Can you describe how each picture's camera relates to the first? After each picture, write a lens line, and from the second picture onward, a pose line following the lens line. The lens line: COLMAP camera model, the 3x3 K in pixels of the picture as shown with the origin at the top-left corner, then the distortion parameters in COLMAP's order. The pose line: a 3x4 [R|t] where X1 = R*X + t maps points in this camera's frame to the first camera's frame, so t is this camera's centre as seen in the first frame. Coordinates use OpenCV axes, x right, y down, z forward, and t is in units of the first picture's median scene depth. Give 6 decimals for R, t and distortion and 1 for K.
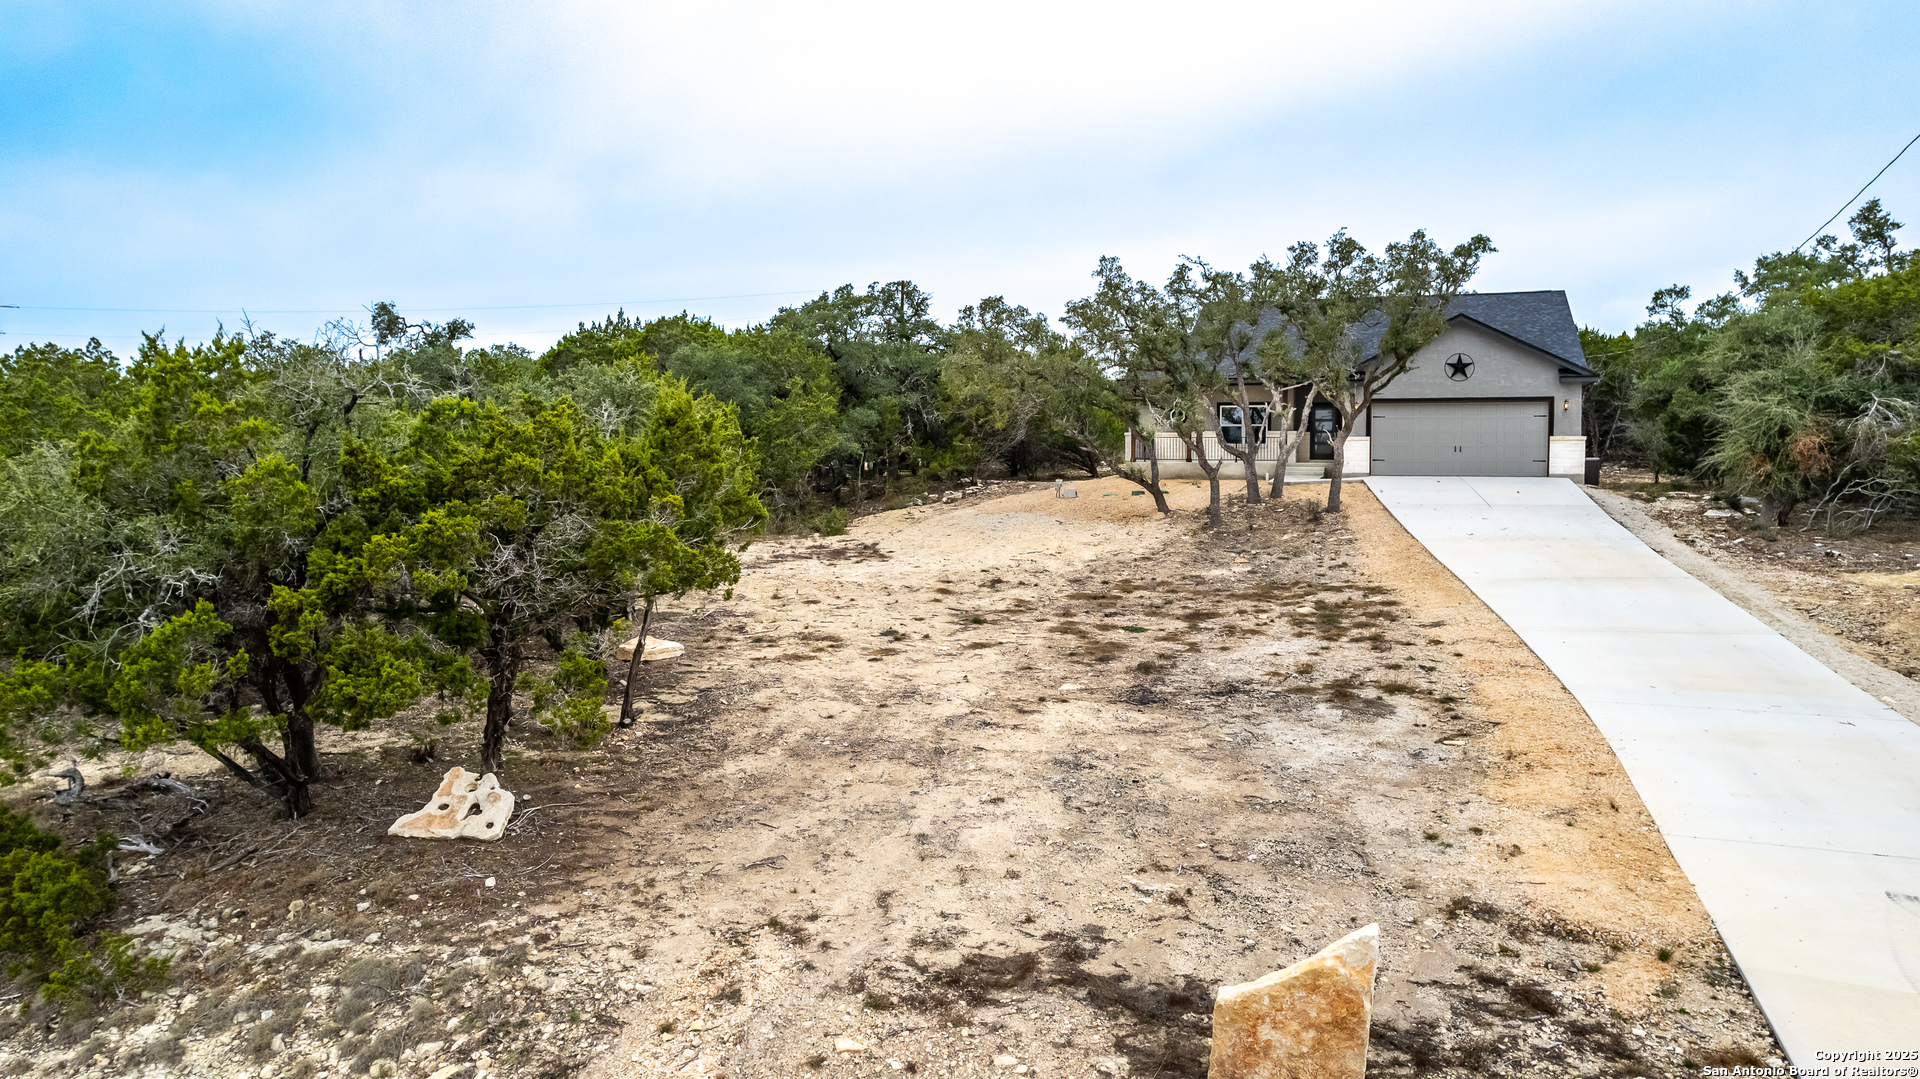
lens RADIAL K [[1243.5, 0, 960.0], [0, 1243.5, 539.5], [0, 0, 1]] dist [-0.037517, 0.004901]
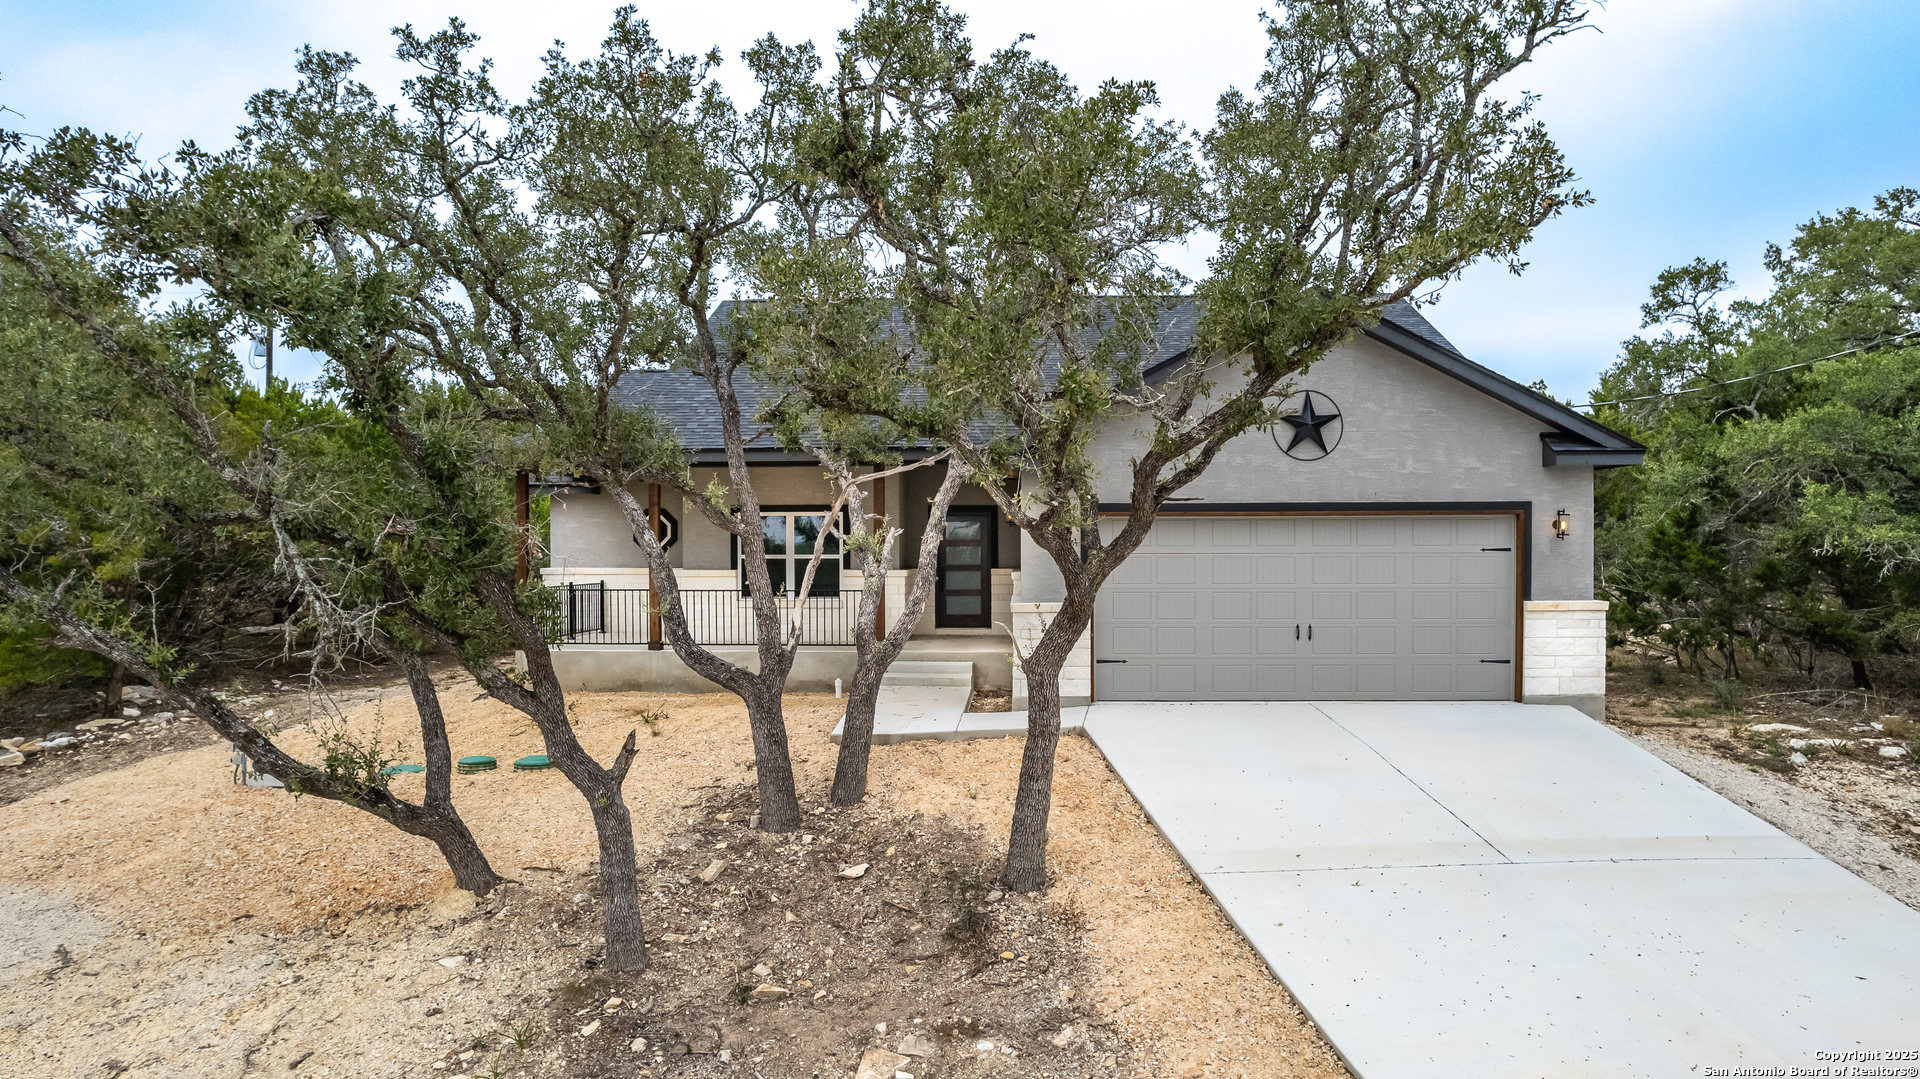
lens RADIAL K [[1243.5, 0, 960.0], [0, 1243.5, 539.5], [0, 0, 1]] dist [-0.037517, 0.004901]
pose [[0.956202, -0.005067, 0.292663, 0.186290], [0.023707, 0.997906, -0.060178, -0.083618], [-0.291746, 0.064480, 0.954320, 0.669934]]
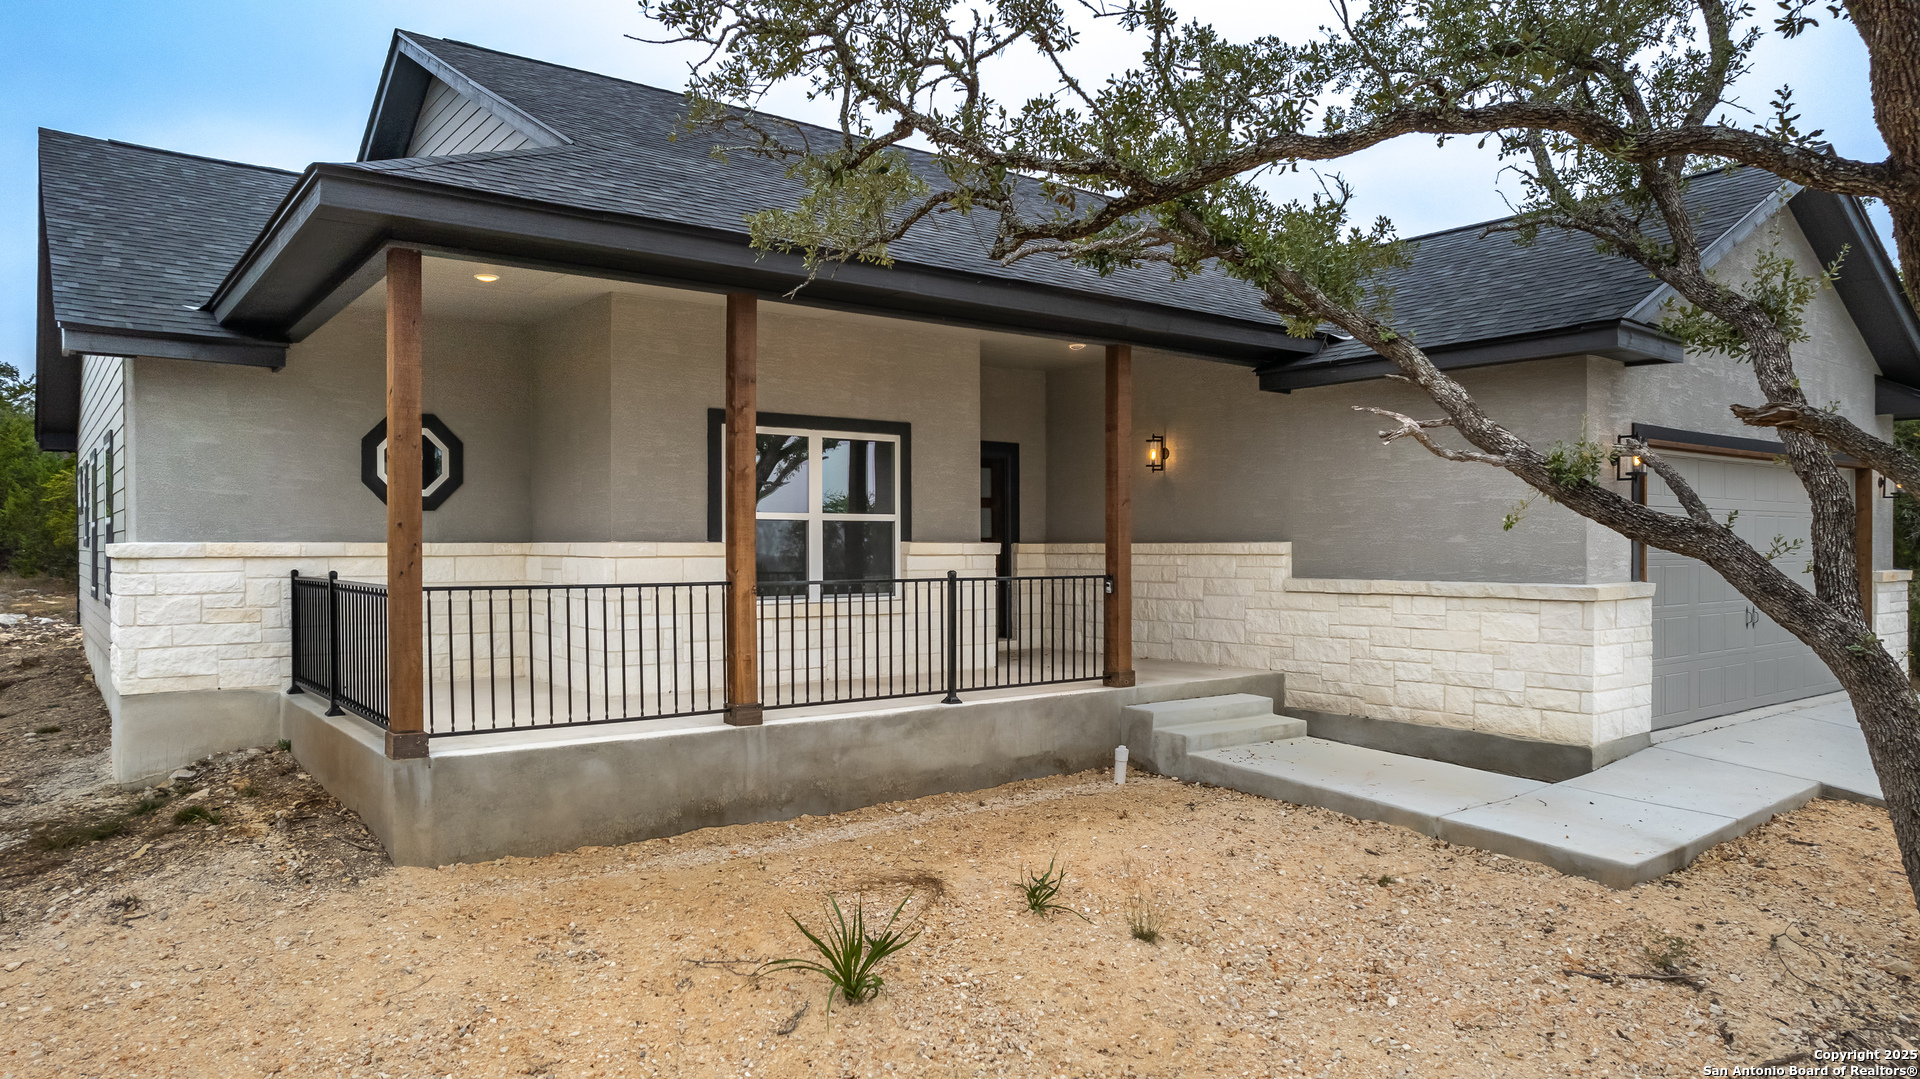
lens RADIAL K [[1243.5, 0, 960.0], [0, 1243.5, 539.5], [0, 0, 1]] dist [-0.037517, 0.004901]
pose [[0.535342, 0.001114, 0.844635, 0.083855], [0.057712, 0.997614, -0.037895, -0.091189], [-0.842662, 0.069033, 0.534000, 0.960846]]
